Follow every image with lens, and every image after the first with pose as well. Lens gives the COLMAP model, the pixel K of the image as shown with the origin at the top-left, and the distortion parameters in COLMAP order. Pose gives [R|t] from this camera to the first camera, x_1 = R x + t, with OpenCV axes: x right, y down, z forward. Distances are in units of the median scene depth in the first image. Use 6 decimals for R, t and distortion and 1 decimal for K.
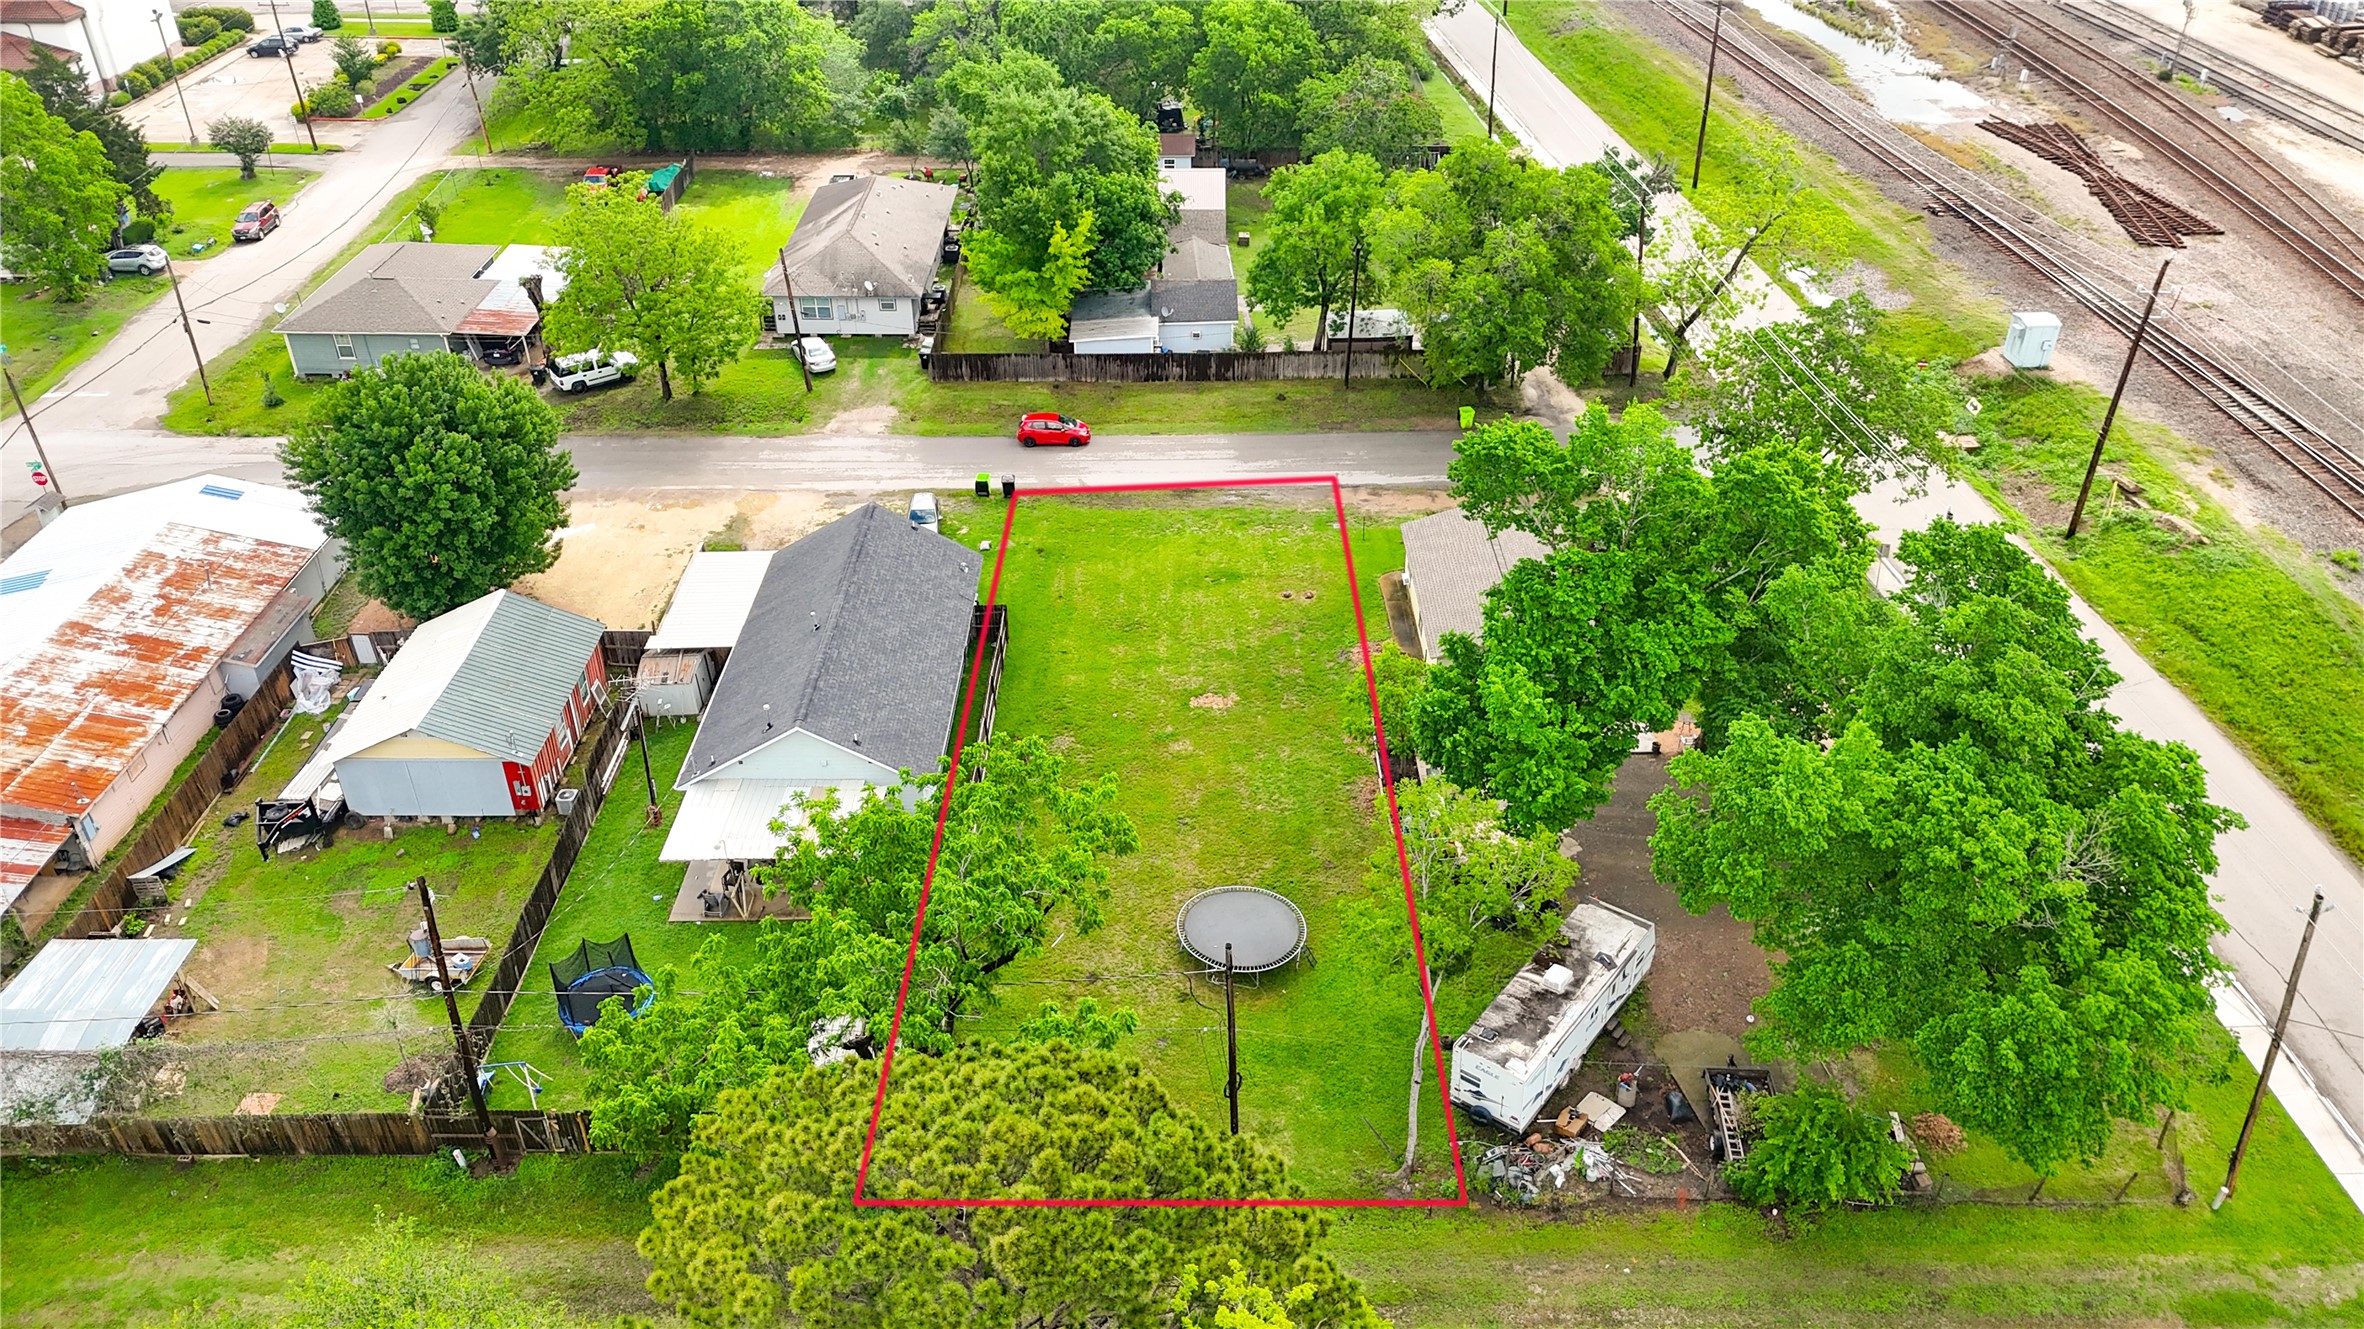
lens RADIAL K [[1739.8, 0, 1186.4], [0, 1739.8, 658.5], [0, 0, 1]] dist [0.070666, -0.066515]
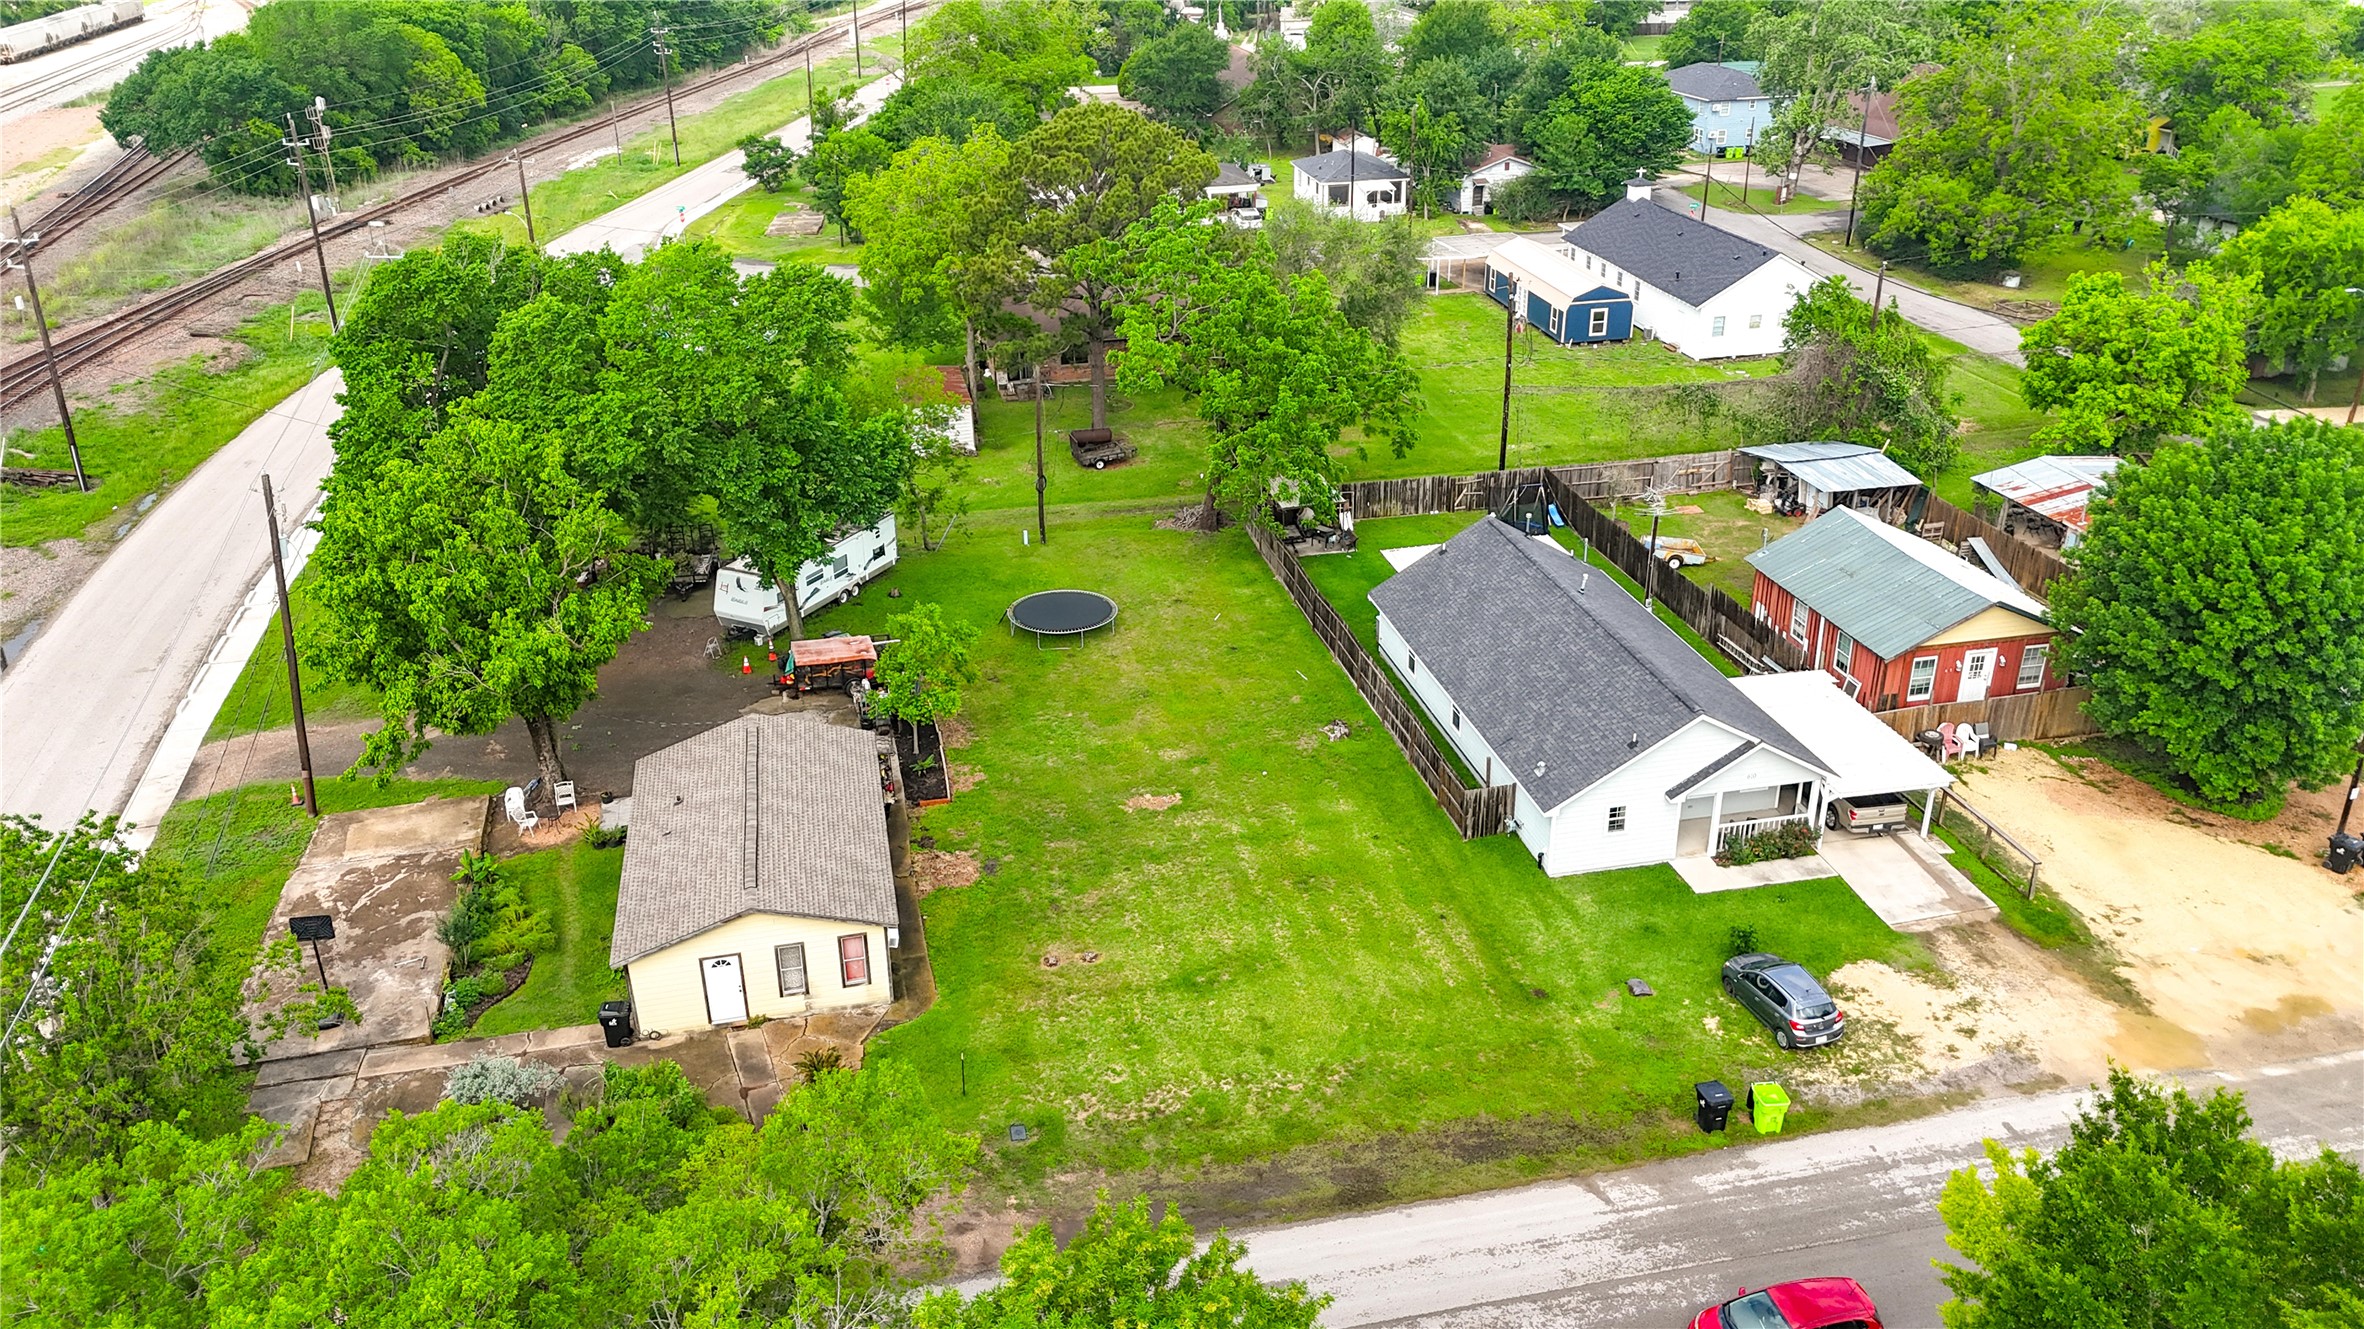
lens RADIAL K [[1739.8, 0, 1184.2], [0, 1739.8, 664.2], [0, 0, 1]] dist [0.070666, -0.066515]
pose [[-0.978160, 0.108876, -0.177054, 0.117064], [-0.091346, 0.539981, 0.836706, -0.583363], [0.186703, 0.834606, -0.518242, 1.182710]]
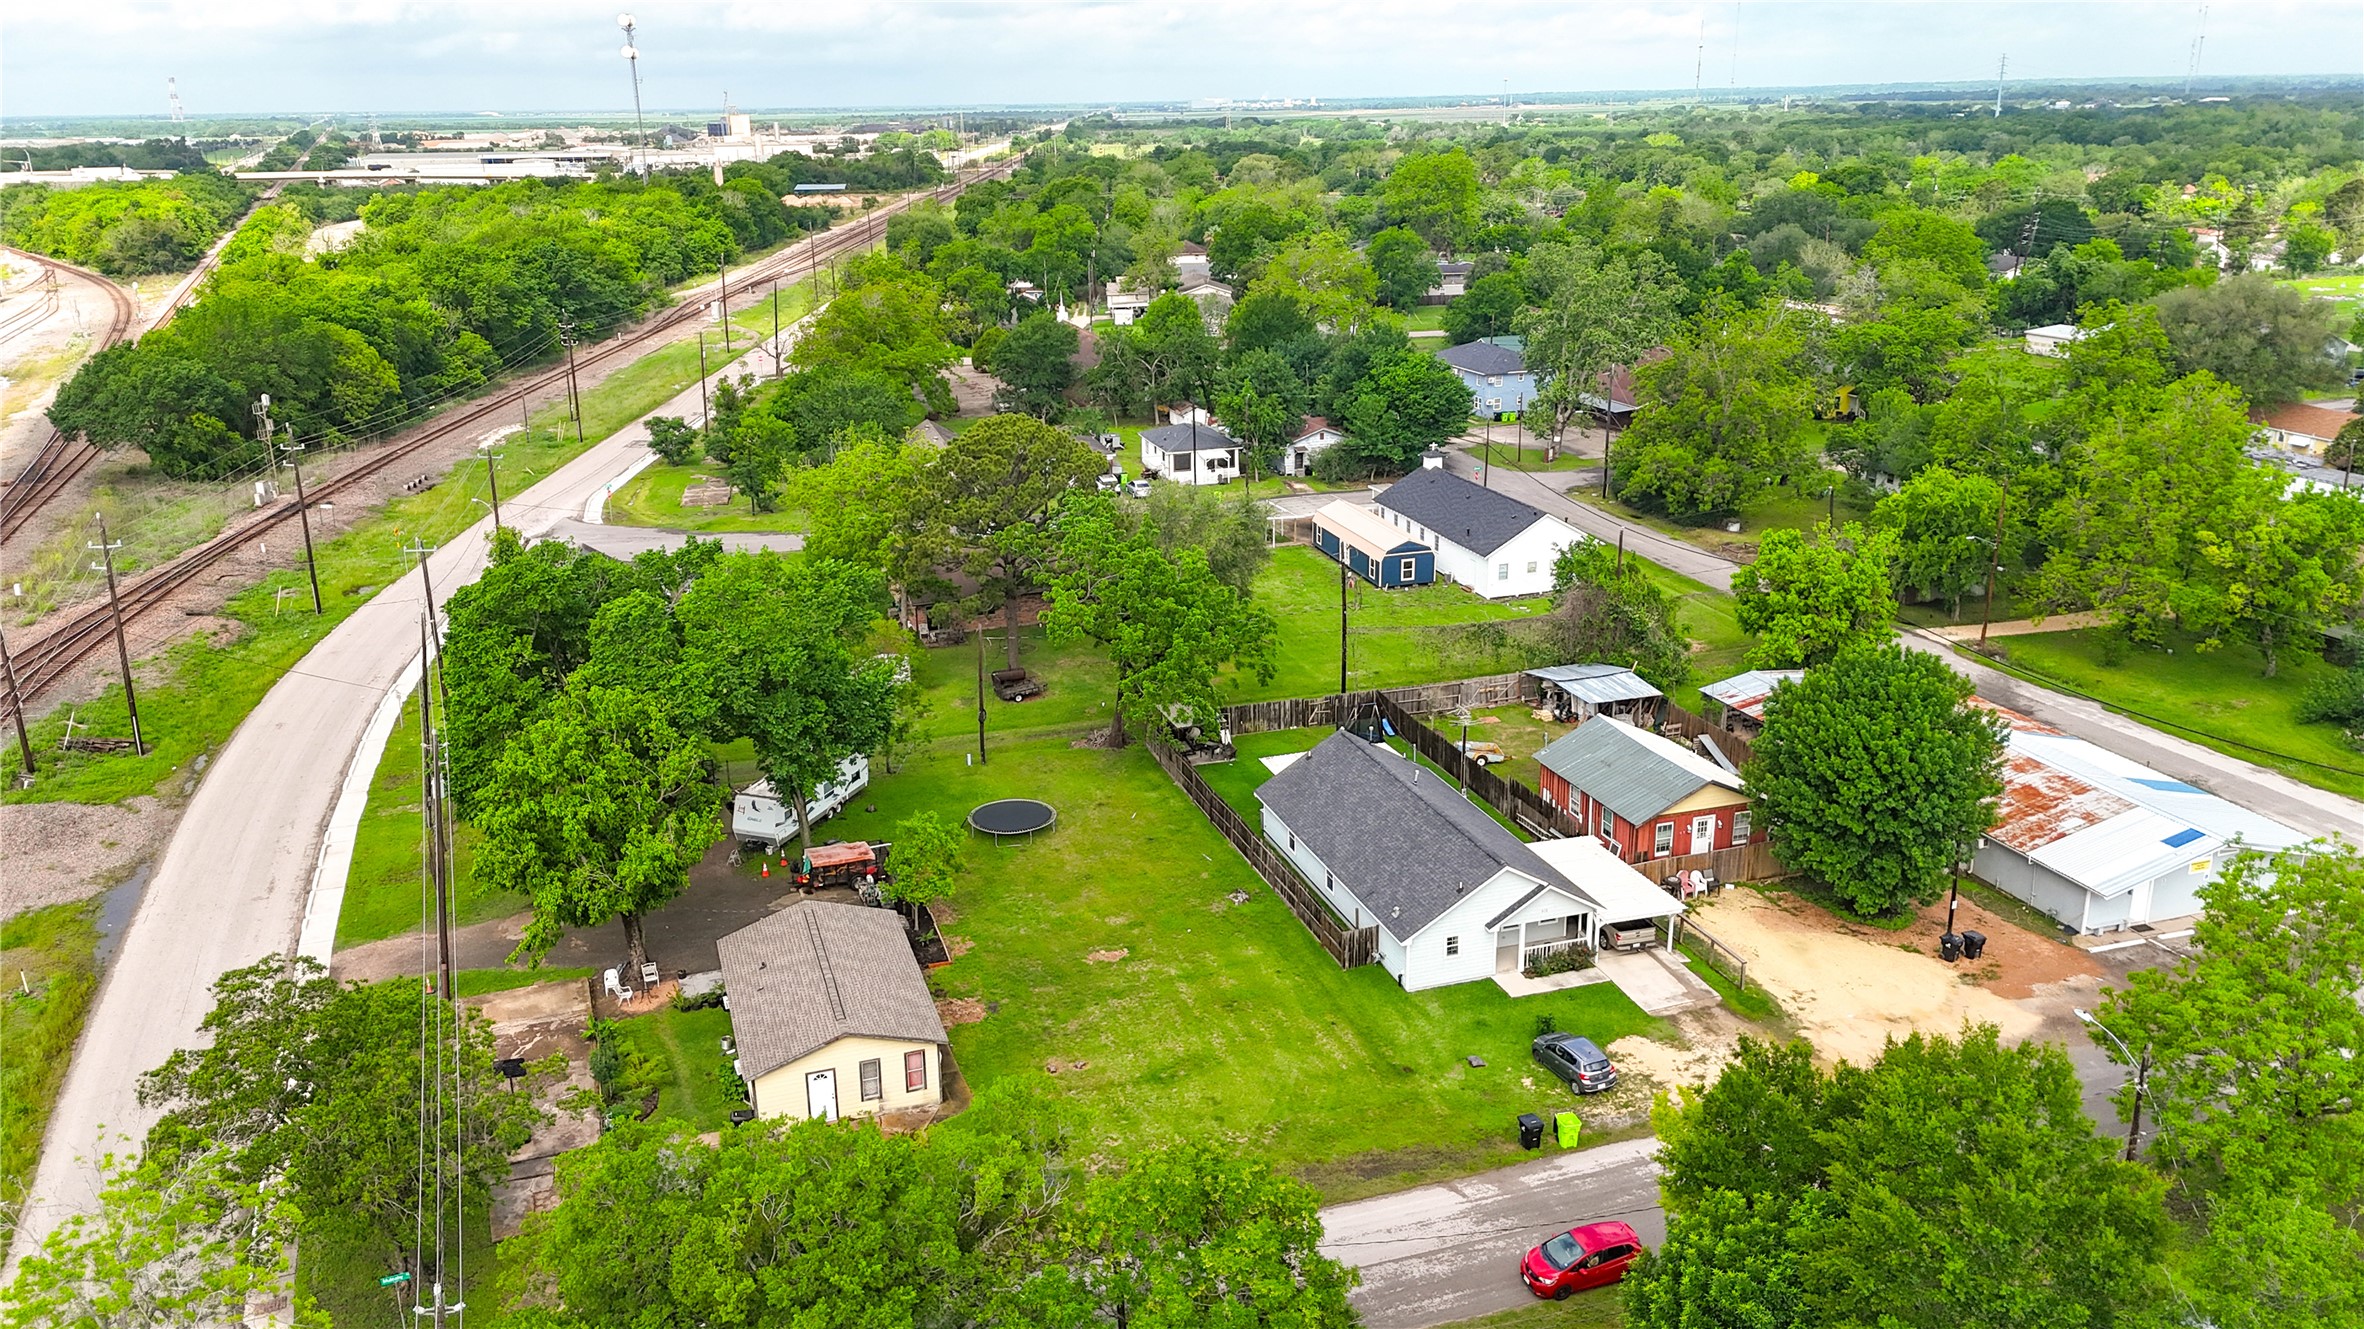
lens RADIAL K [[1739.8, 0, 1182.8], [0, 1739.8, 659.0], [0, 0, 1]] dist [0.070666, -0.066515]
pose [[-0.950244, 0.115504, -0.289302, 0.220084], [-0.149024, 0.646987, 0.747797, -0.760031], [0.273548, 0.753702, -0.597583, 1.305007]]
